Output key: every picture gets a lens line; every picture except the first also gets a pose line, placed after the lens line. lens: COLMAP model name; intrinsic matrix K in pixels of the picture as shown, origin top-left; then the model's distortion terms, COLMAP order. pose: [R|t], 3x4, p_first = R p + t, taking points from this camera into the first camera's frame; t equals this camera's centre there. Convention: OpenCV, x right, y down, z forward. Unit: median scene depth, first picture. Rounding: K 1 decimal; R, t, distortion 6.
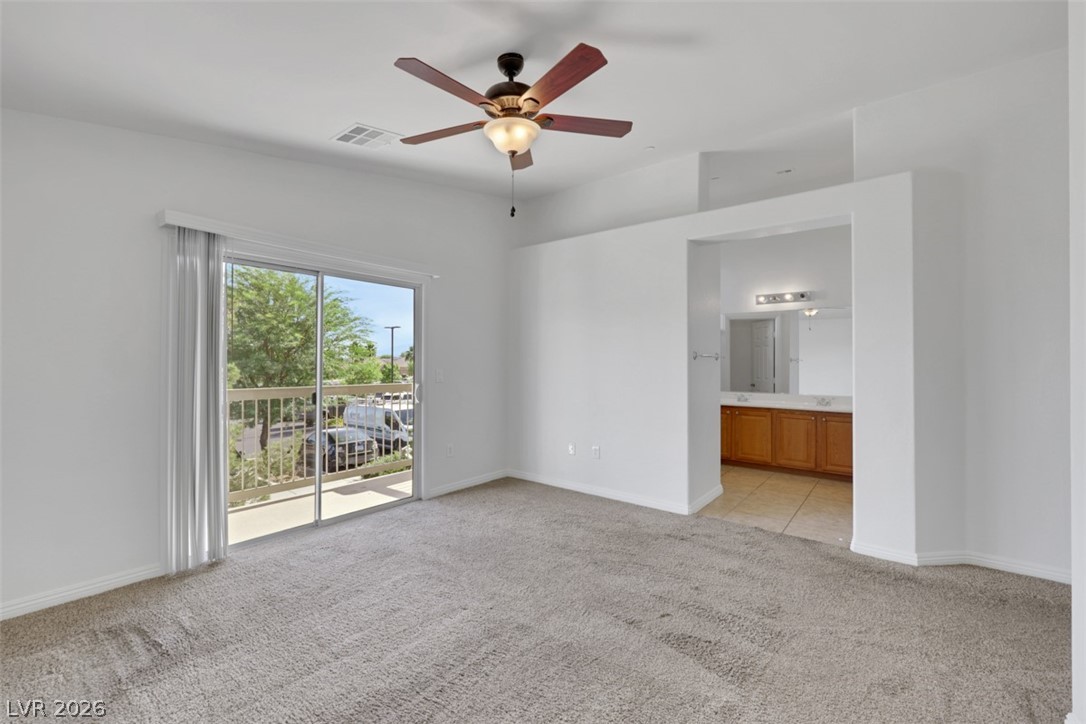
lens RADIAL K [[448.9, 0, 542.0], [0, 448.9, 357.9], [0, 0, 1]] dist [-0.001059, 0.000085]
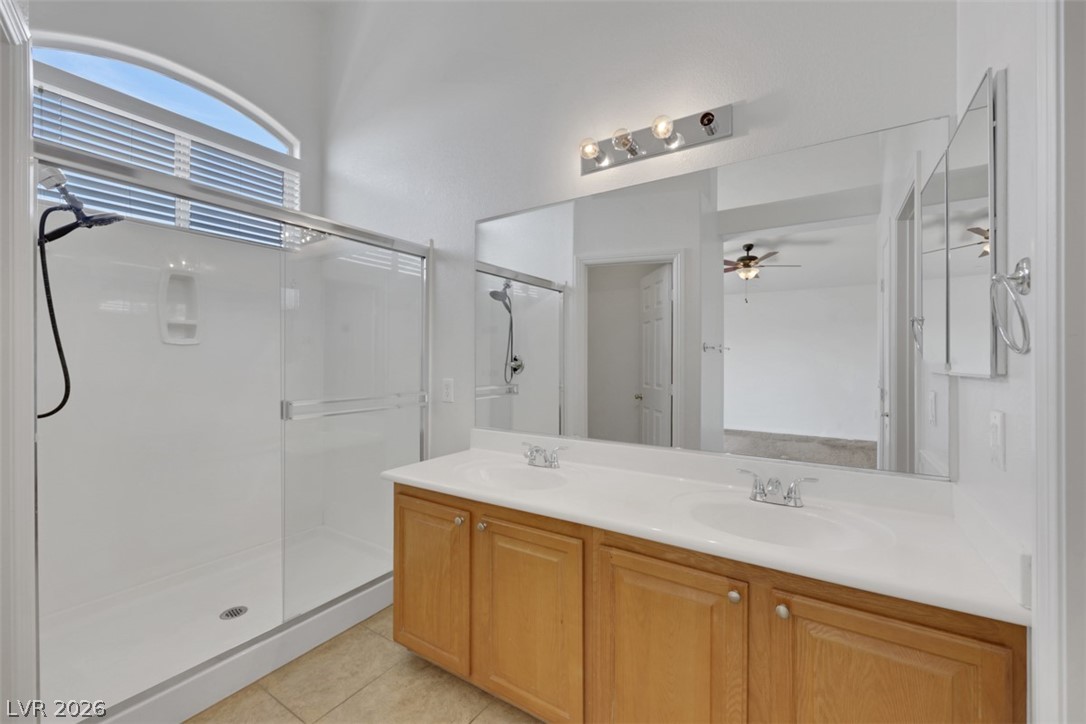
lens RADIAL K [[448.9, 0, 542.0], [0, 448.9, 357.9], [0, 0, 1]] dist [-0.001059, 0.000085]
pose [[0.995011, -0.003570, 0.099705, 0.323136], [0.002878, 0.999971, 0.007085, 0.011414], [-0.099727, -0.006762, 0.994992, 0.523295]]
